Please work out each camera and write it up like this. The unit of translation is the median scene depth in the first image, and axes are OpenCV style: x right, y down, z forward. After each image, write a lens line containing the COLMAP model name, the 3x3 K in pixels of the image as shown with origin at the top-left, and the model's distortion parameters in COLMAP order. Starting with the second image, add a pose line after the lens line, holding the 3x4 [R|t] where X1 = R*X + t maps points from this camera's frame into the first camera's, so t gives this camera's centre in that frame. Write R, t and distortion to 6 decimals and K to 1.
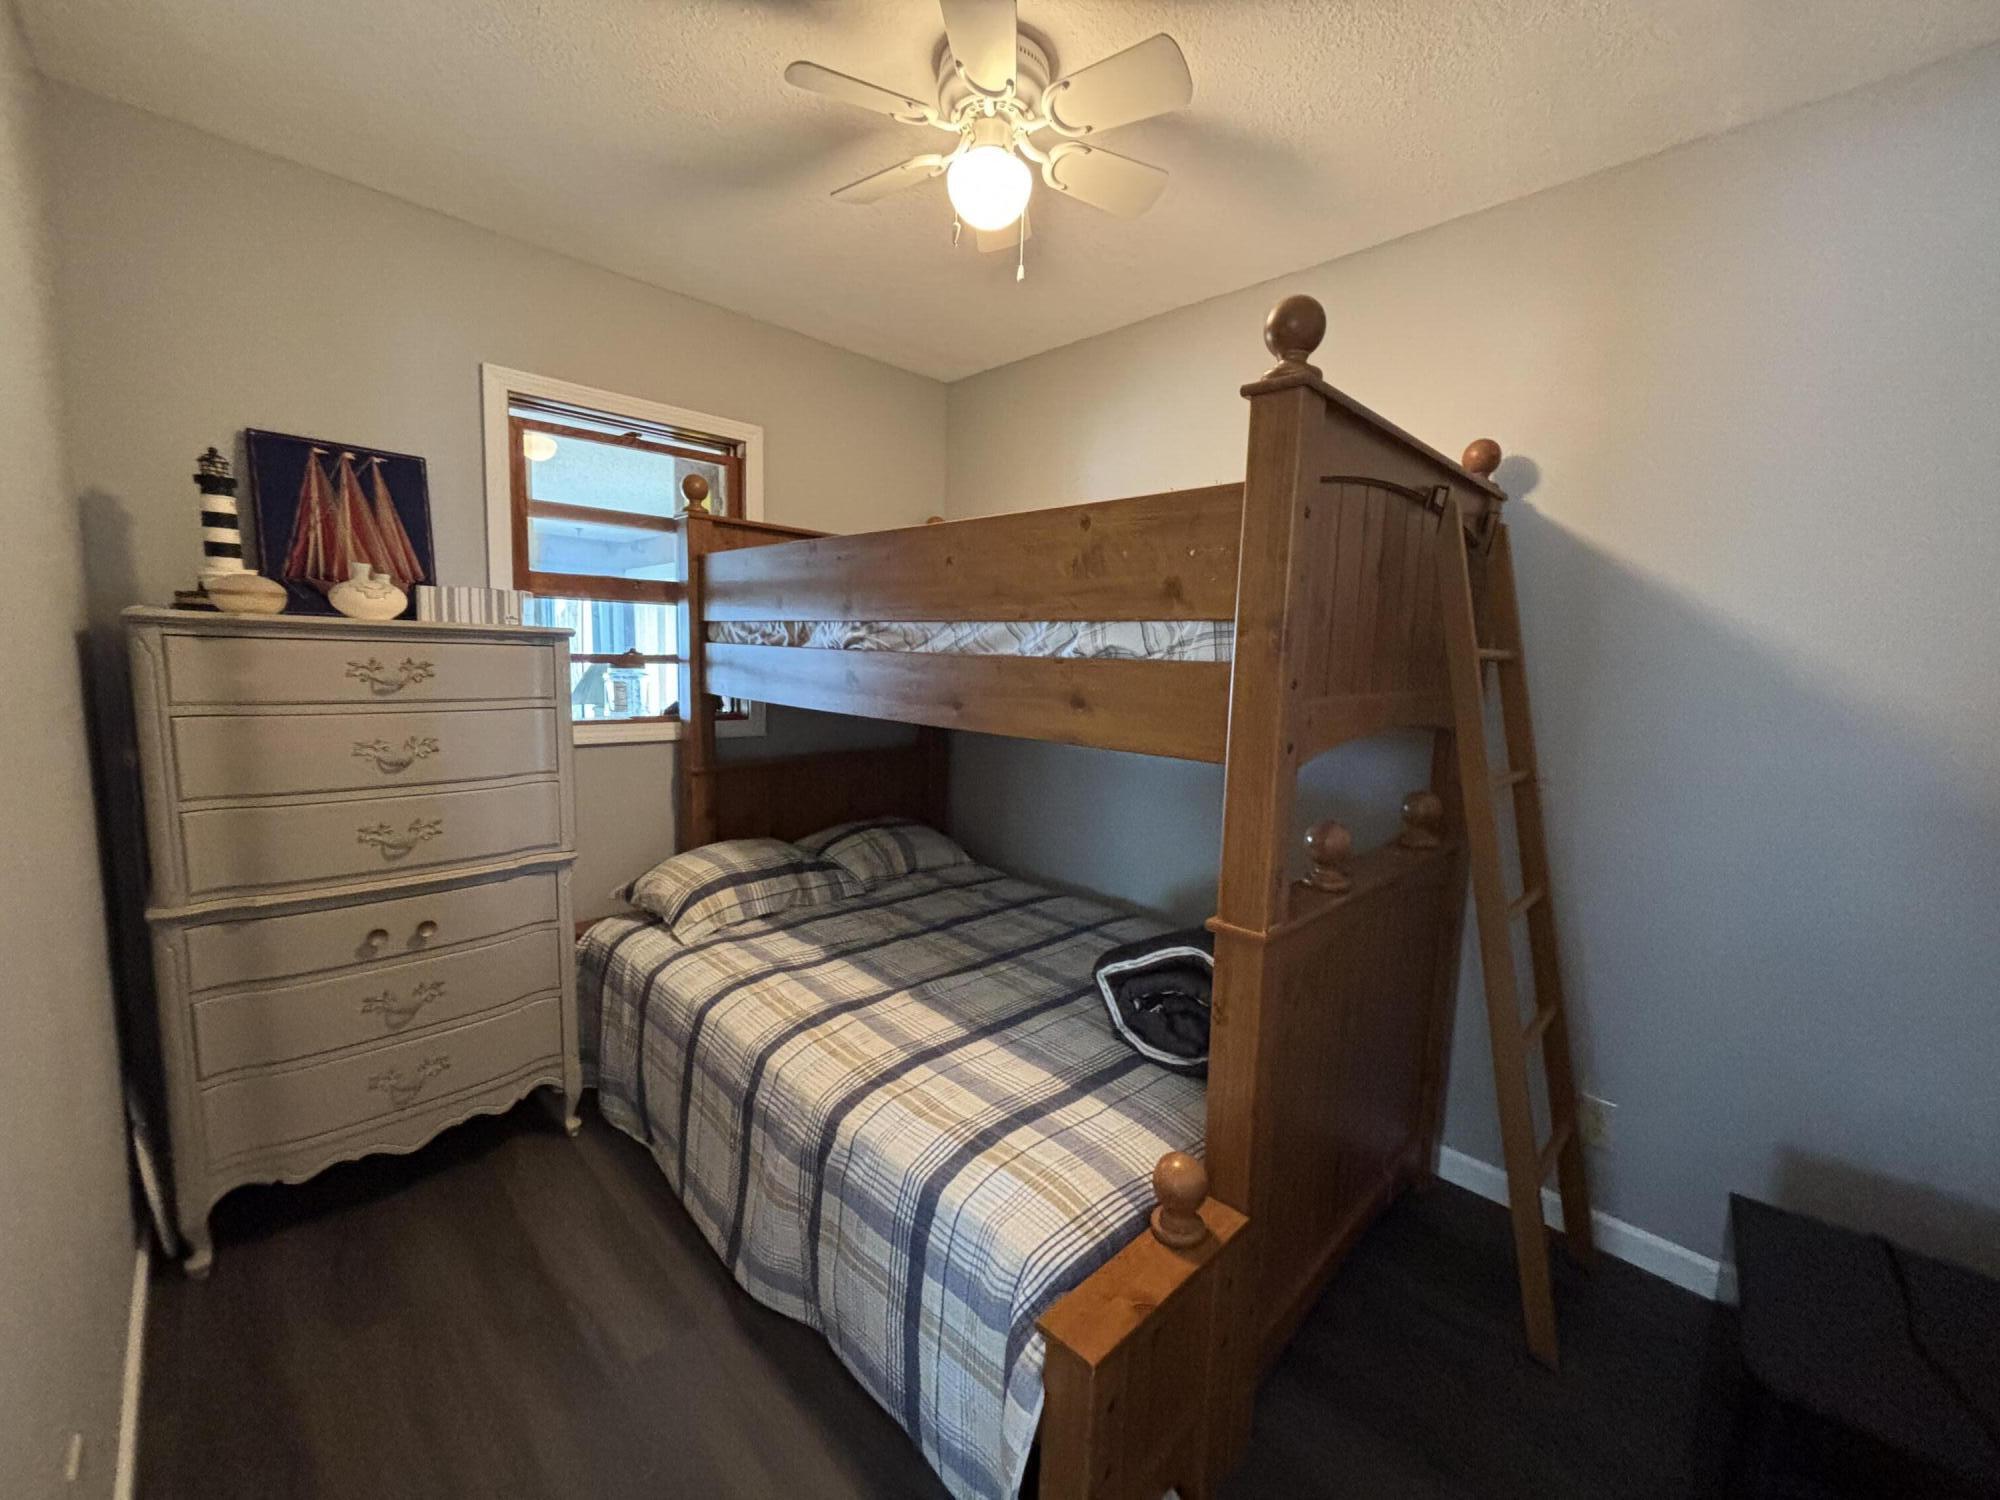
lens RADIAL K [[804.4, 0, 1002.8], [0, 804.4, 752.8], [0, 0, 1]] dist [0.002104, -0.000763]
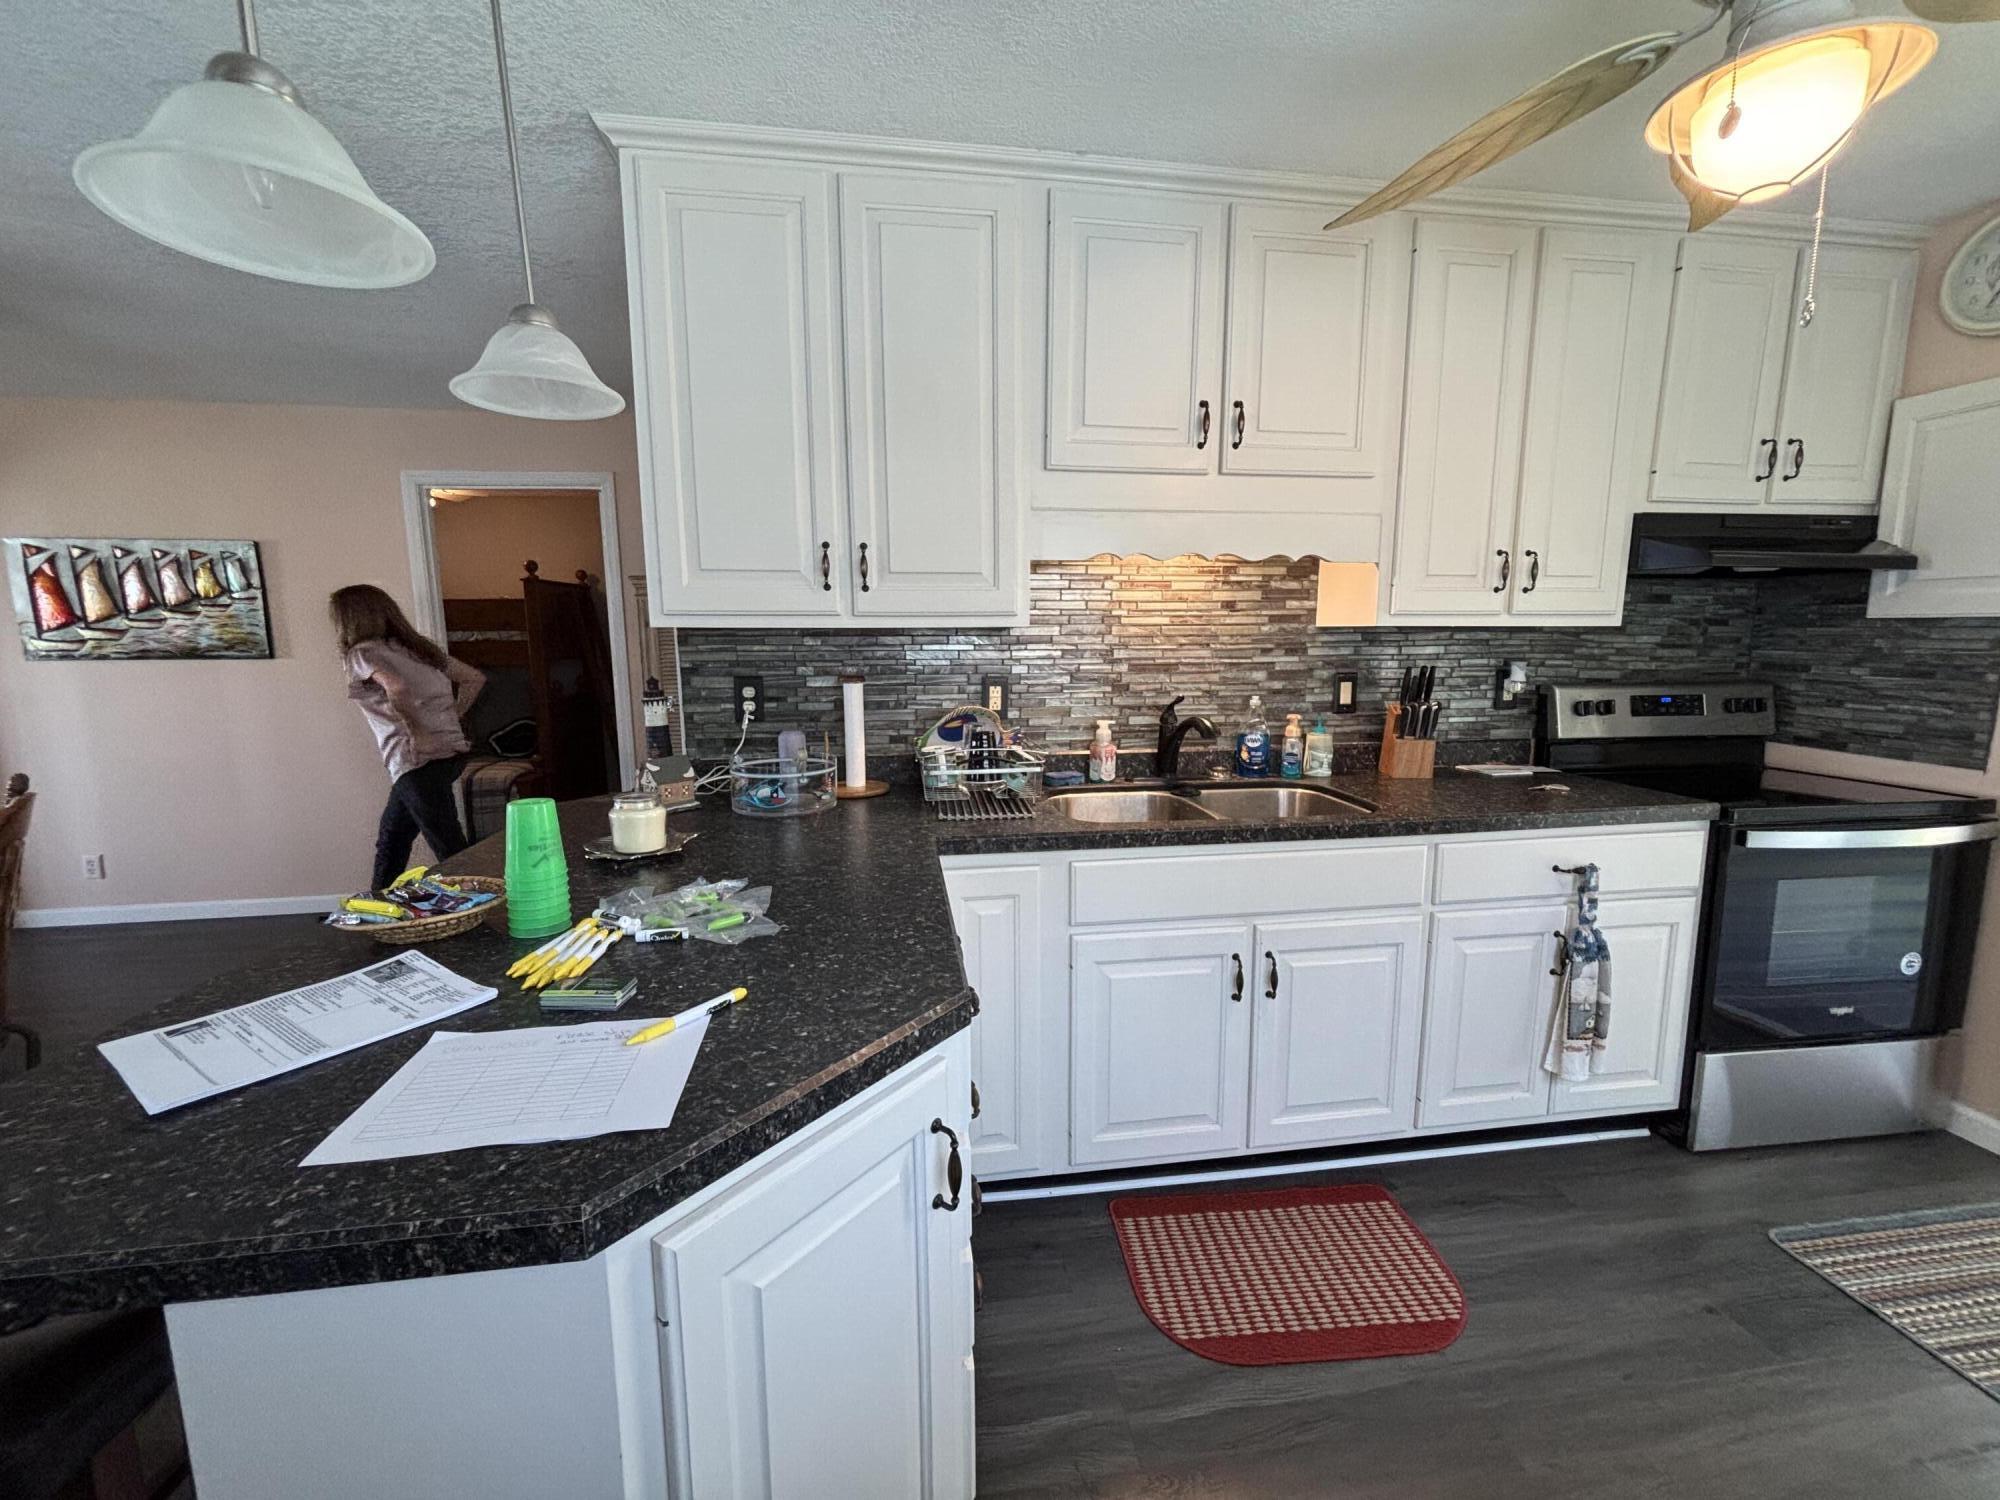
lens RADIAL K [[804.4, 0, 998.8], [0, 804.4, 752.1], [0, 0, 1]] dist [0.002104, -0.000763]
pose [[0.581487, -0.153348, 0.798972, -1.776515], [0.127515, 0.987116, 0.096654, 0.382170], [-0.803500, 0.045678, 0.593549, -3.544317]]
